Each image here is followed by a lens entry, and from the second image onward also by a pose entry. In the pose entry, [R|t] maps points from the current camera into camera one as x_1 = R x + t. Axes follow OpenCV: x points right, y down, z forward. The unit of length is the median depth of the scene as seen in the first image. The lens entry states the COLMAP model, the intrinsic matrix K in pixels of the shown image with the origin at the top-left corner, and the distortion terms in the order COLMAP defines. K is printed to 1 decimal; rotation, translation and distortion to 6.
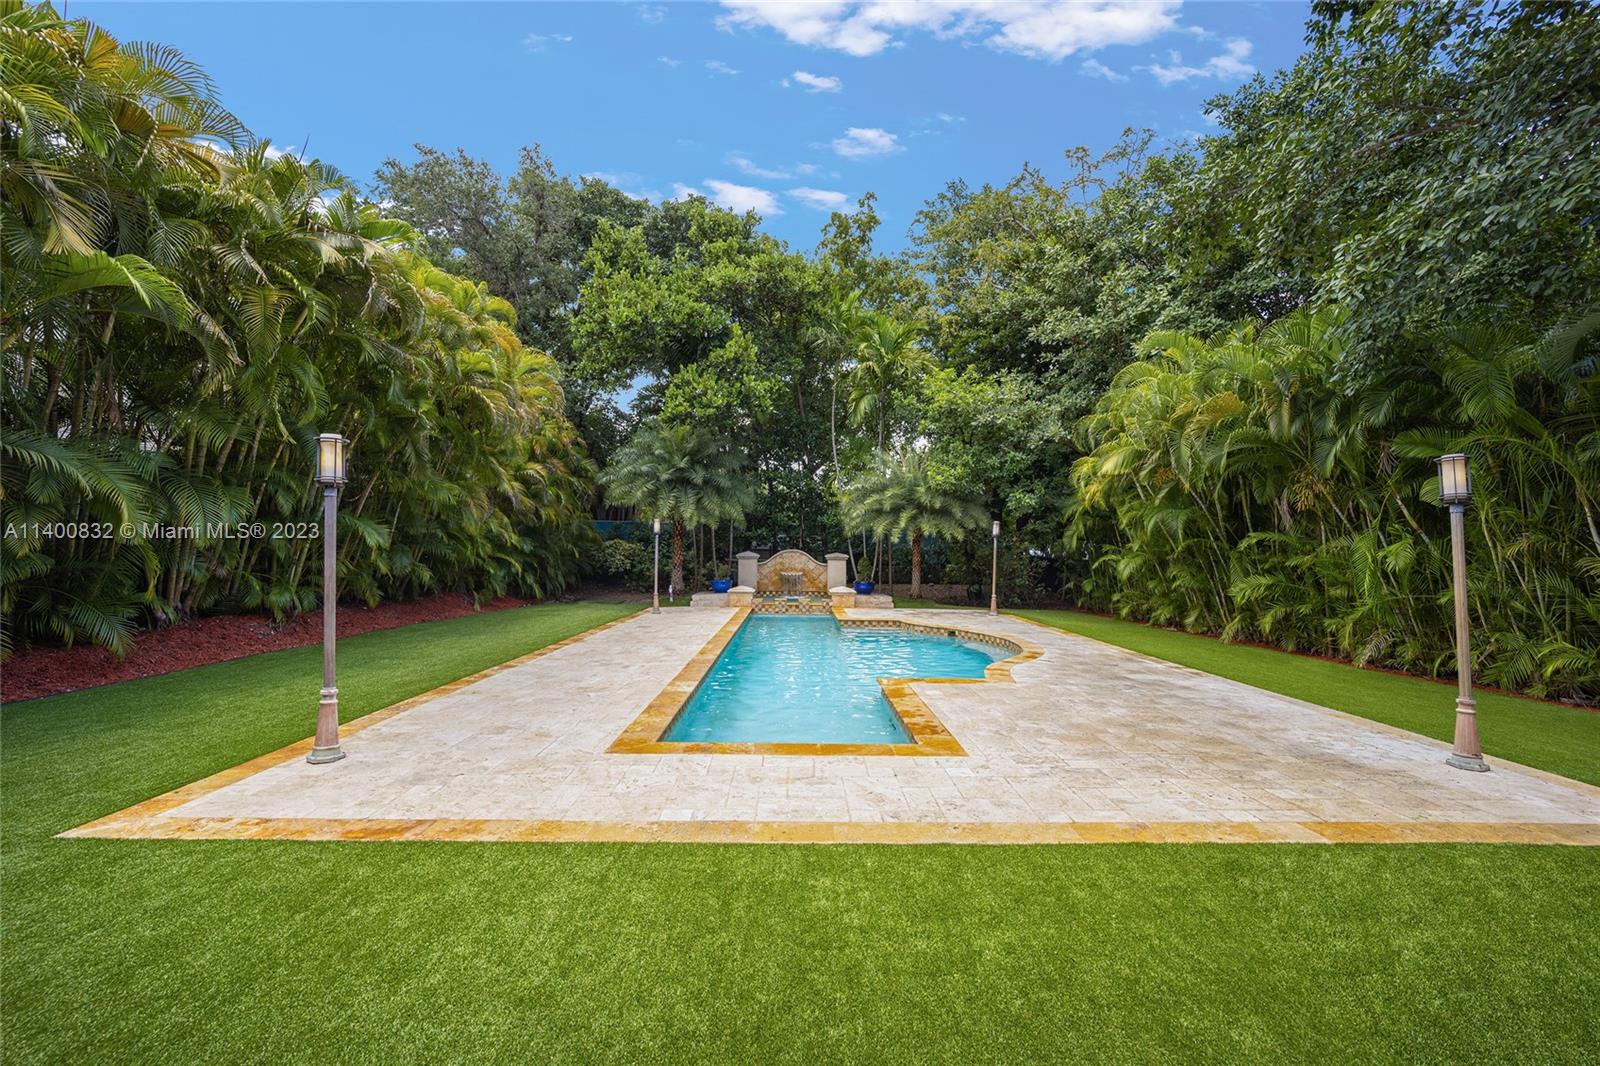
lens RADIAL K [[683.2, 0, 804.1], [0, 683.2, 550.1], [0, 0, 1]] dist [0.000202, 0.007843]
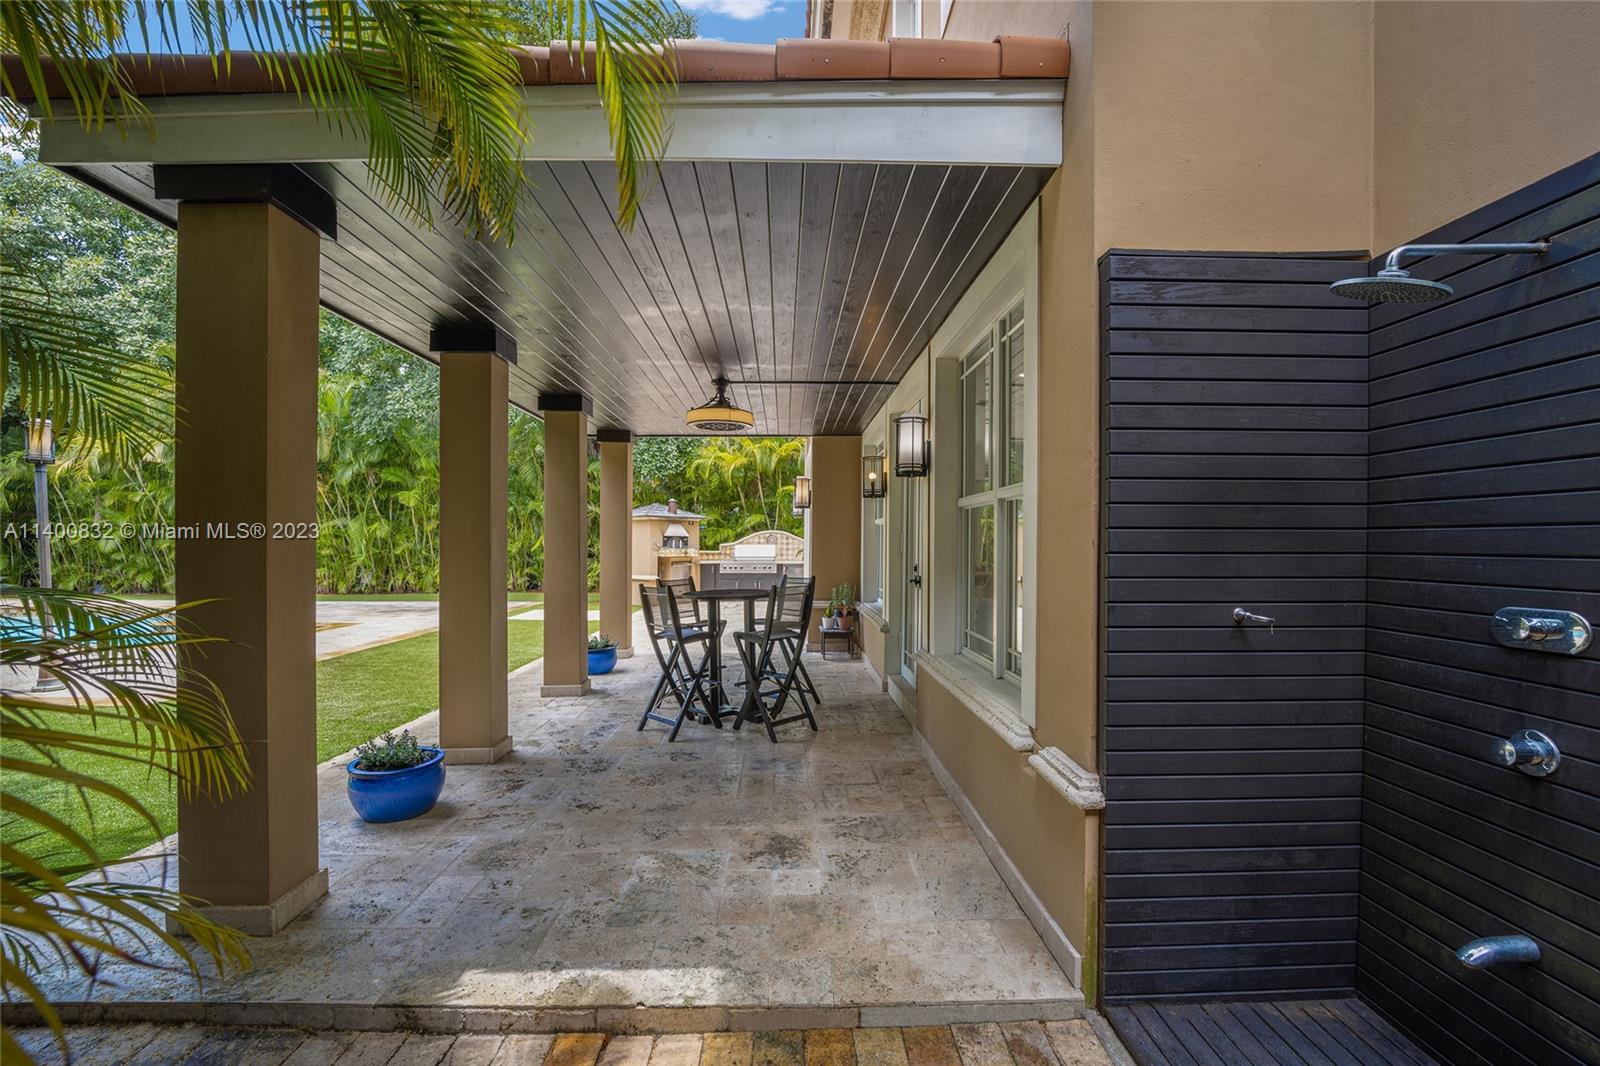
lens RADIAL K [[683.2, 0, 804.1], [0, 683.2, 550.1], [0, 0, 1]] dist [0.000202, 0.007843]
pose [[0.003247, -0.021633, 0.999761, -0.538555], [-0.006487, 0.999744, 0.021654, 0.008205], [-0.999974, -0.006556, 0.003105, -0.106274]]
